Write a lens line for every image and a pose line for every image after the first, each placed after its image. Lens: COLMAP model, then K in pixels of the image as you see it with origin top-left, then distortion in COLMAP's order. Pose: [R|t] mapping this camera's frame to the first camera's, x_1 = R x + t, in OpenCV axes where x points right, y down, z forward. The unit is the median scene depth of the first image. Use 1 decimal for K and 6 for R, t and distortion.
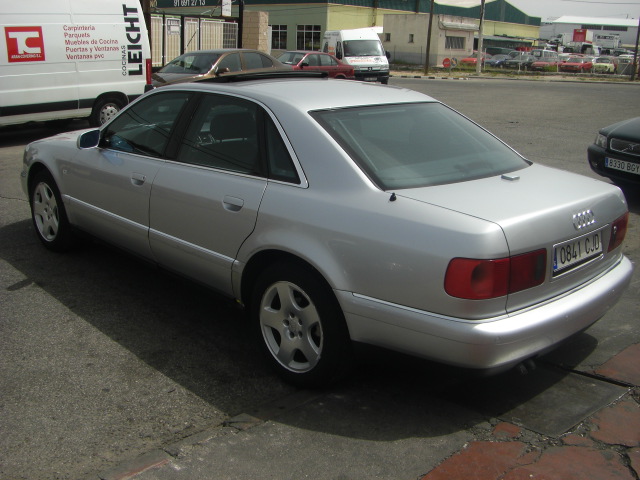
lens RADIAL K [[716.0, 0, 320.0], [0, 716.0, 241.6], [0, 0, 1]] dist [-0.136927, 0.000000]
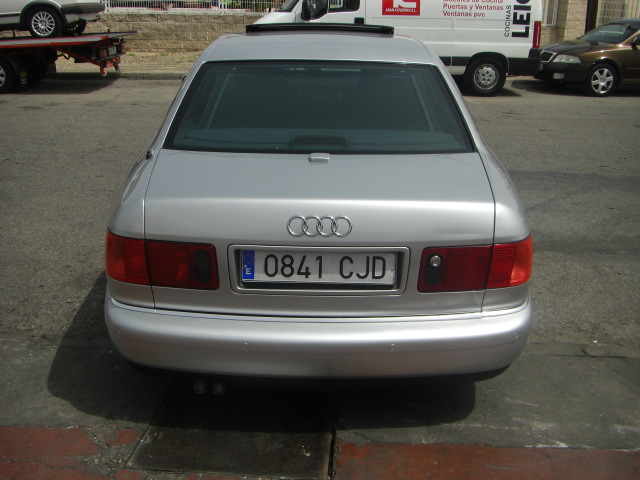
lens RADIAL K [[716.0, 0, 320.2], [0, 716.0, 238.1], [0, 0, 1]] dist [-0.136927, 0.000000]
pose [[0.718876, 0.221972, -0.658745, 0.243985], [-0.194896, 0.973998, 0.115513, -0.029489], [0.667258, 0.045347, 0.743445, 0.132100]]
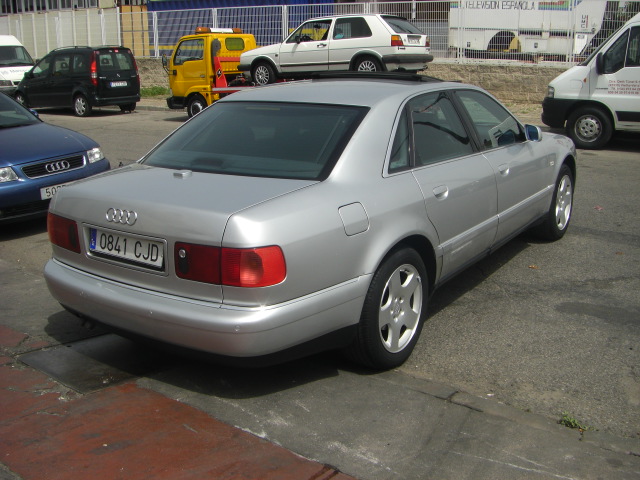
lens RADIAL K [[716.0, 0, 317.5], [0, 716.0, 243.2], [0, 0, 1]] dist [-0.136927, 0.000000]
pose [[0.188579, 0.243311, -0.951440, 0.395295], [-0.254696, 0.947790, 0.191896, -0.073299], [0.948456, 0.206141, 0.240703, 0.293764]]
